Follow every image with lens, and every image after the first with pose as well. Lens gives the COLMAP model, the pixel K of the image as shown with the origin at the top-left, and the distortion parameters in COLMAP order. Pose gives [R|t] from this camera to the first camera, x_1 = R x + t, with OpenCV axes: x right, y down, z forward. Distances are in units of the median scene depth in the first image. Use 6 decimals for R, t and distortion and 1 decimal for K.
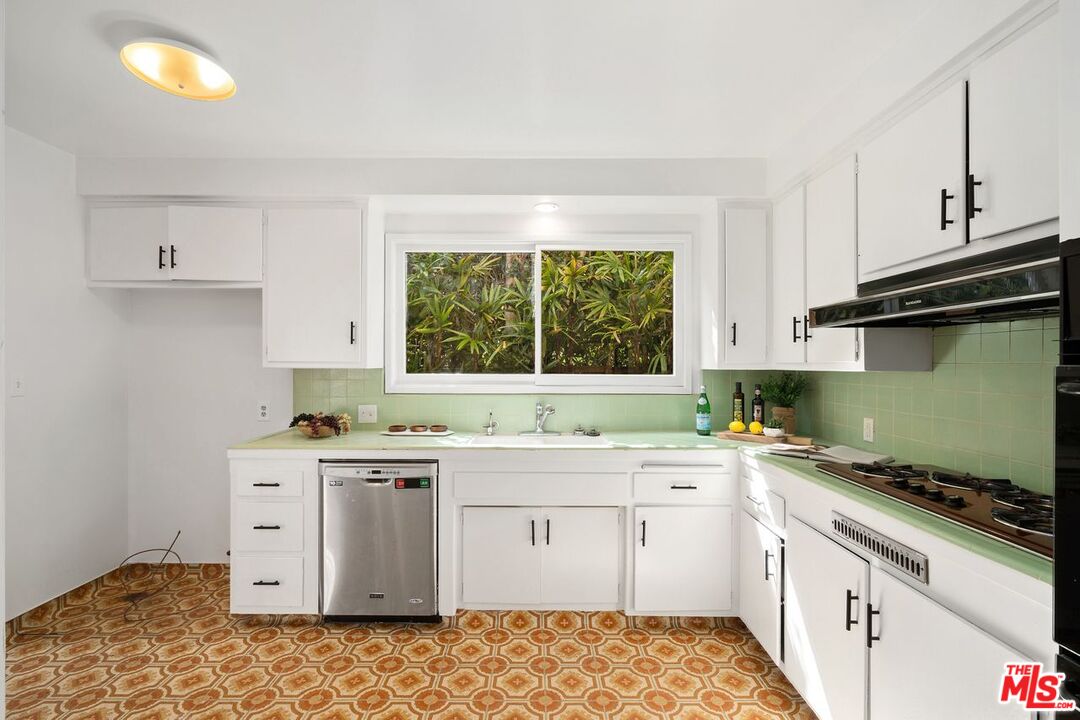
lens RADIAL K [[493.5, 0, 541.2], [0, 493.5, 363.6], [0, 0, 1]] dist [-0.001129, 0.000526]
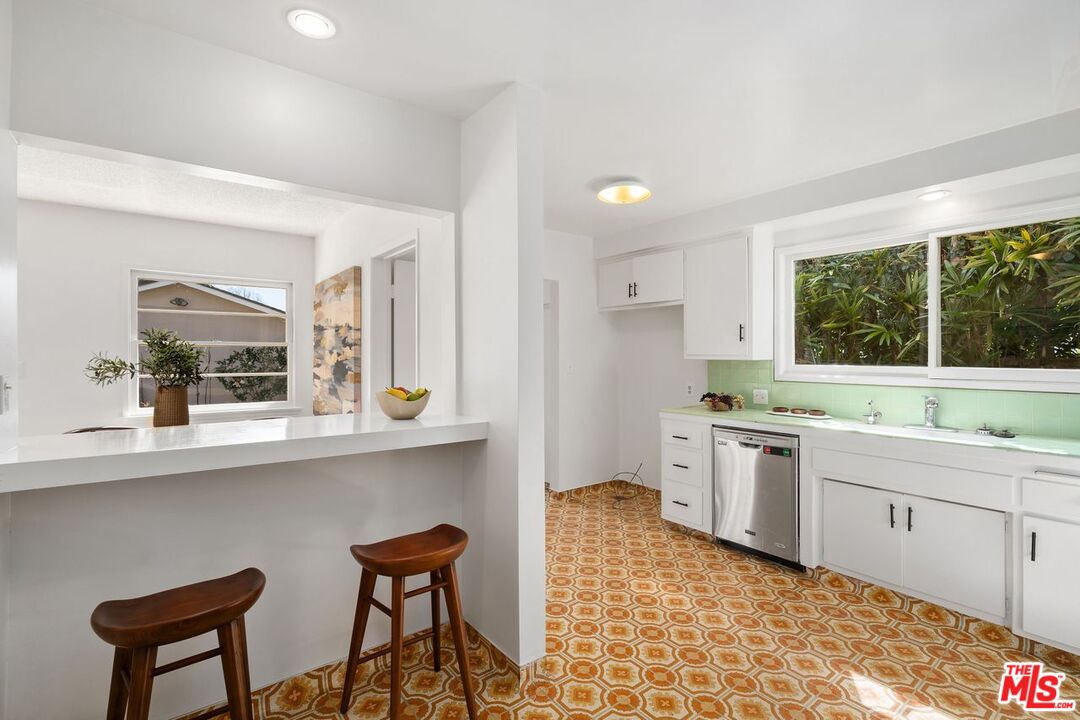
lens RADIAL K [[493.5, 0, 541.2], [0, 493.5, 363.6], [0, 0, 1]] dist [-0.001129, 0.000526]
pose [[0.613984, 0.011668, -0.789232, 0.330578], [0.002346, 0.999859, 0.016606, -0.003345], [0.789315, -0.012047, 0.613870, -0.225510]]
